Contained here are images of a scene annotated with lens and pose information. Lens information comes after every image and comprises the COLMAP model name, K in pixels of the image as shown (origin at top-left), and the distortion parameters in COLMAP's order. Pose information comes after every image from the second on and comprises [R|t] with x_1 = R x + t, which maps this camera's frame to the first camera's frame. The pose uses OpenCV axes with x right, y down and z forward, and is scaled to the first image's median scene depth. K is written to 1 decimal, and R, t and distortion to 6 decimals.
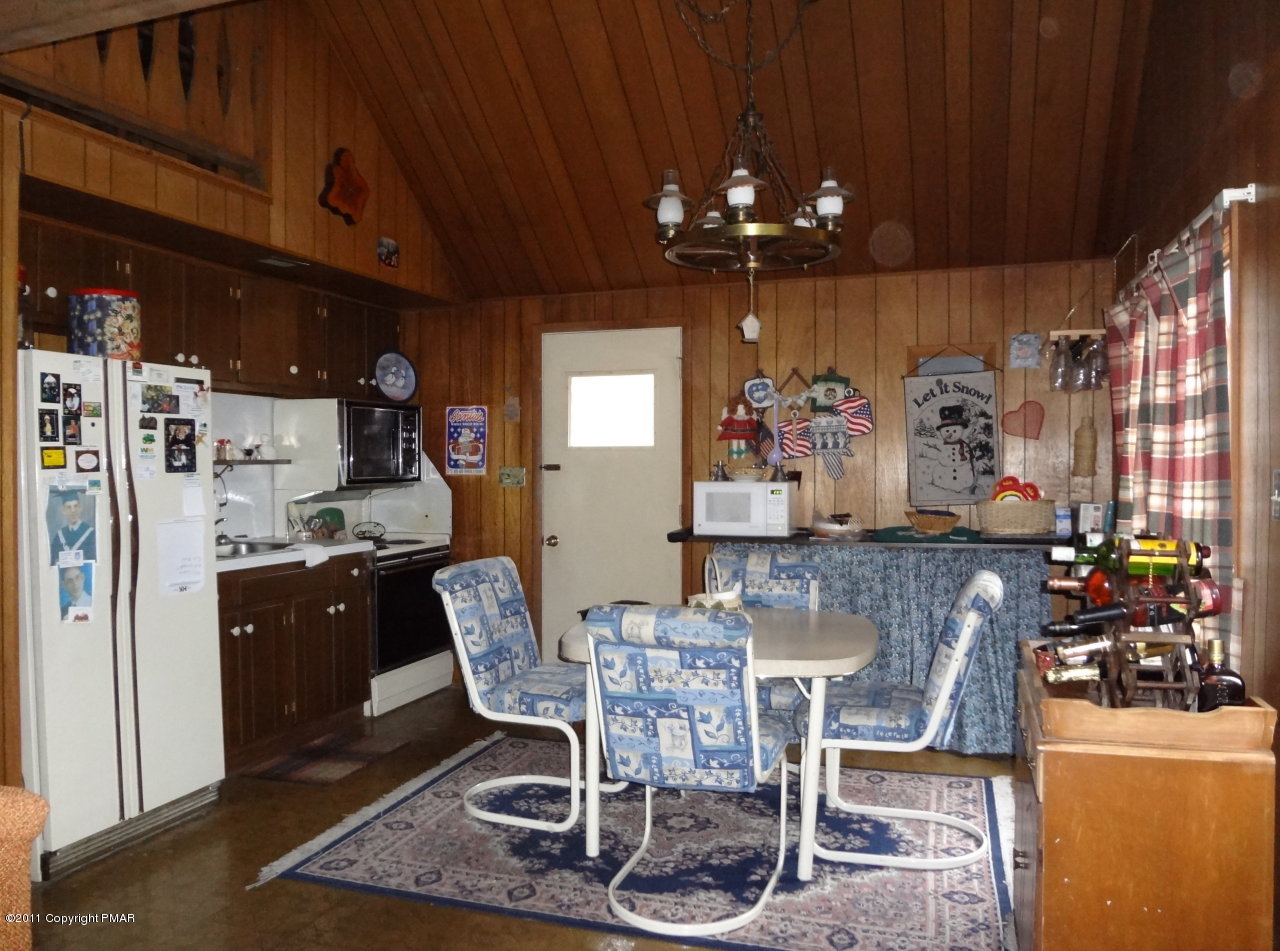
lens RADIAL K [[958.2, 0, 637.3], [0, 958.2, 476.1], [0, 0, 1]] dist [-0.067826, 0.027453]
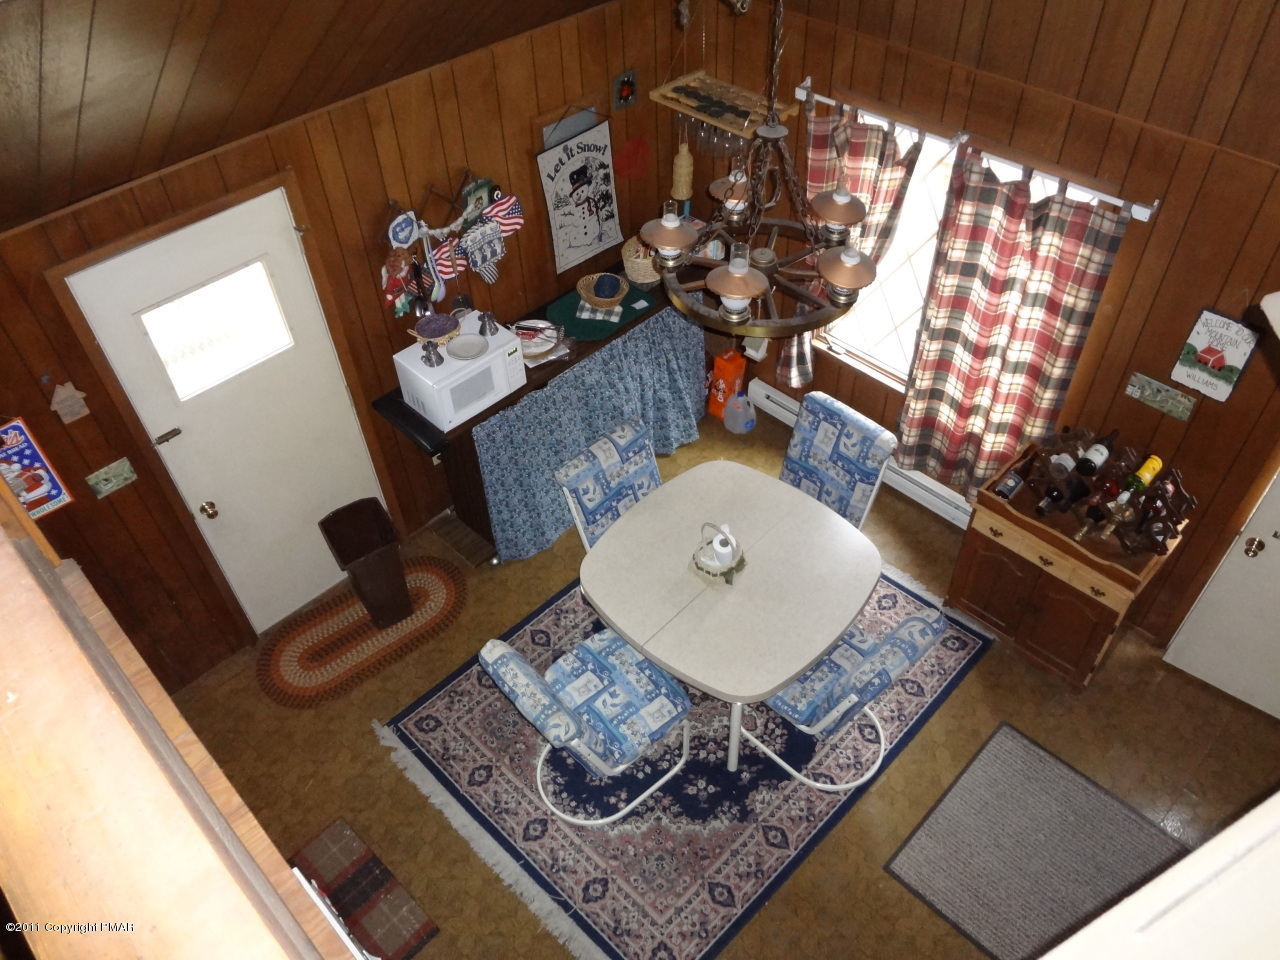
lens RADIAL K [[958.2, 0, 619.0], [0, 958.2, 470.5], [0, 0, 1]] dist [-0.067826, 0.027453]
pose [[0.463297, -0.635801, 0.617344, -0.436349], [0.055778, 0.716156, 0.695708, -0.521792], [-0.884446, -0.287885, 0.367257, 0.525507]]
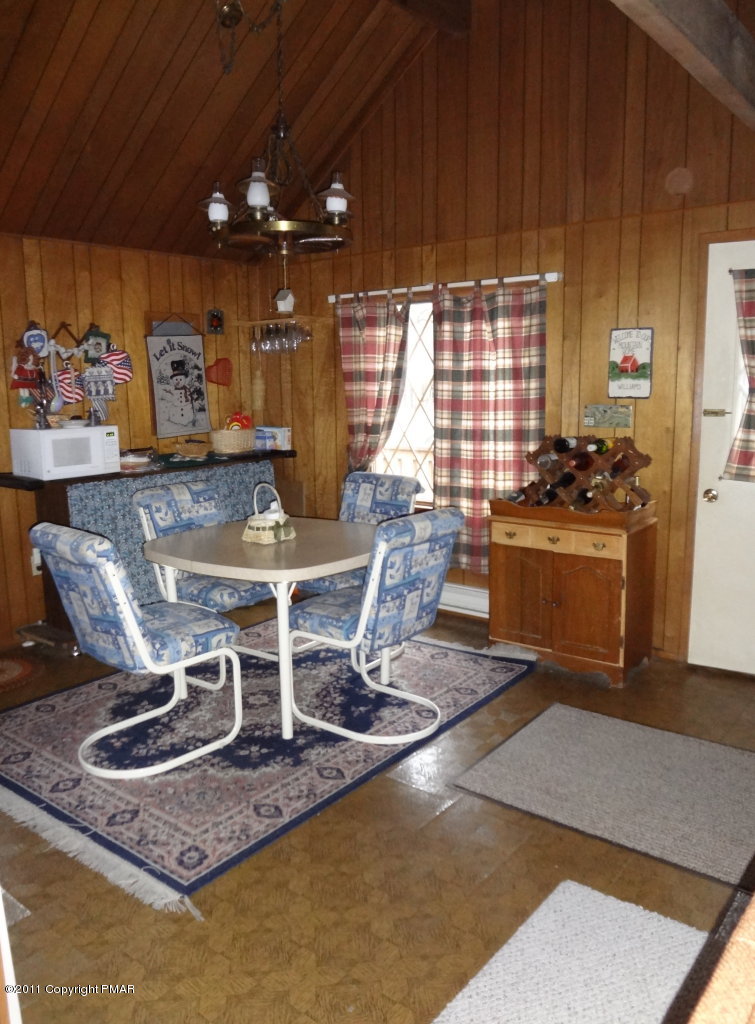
lens RADIAL K [[777.4, 0, 355.7], [0, 777.4, 494.6], [0, 0, 1]] dist [-0.054591, 0.010868]
pose [[0.358336, -0.138767, 0.923222, -0.598418], [0.030001, 0.990093, 0.137174, -0.029390], [-0.933111, -0.021456, 0.358949, 0.382146]]
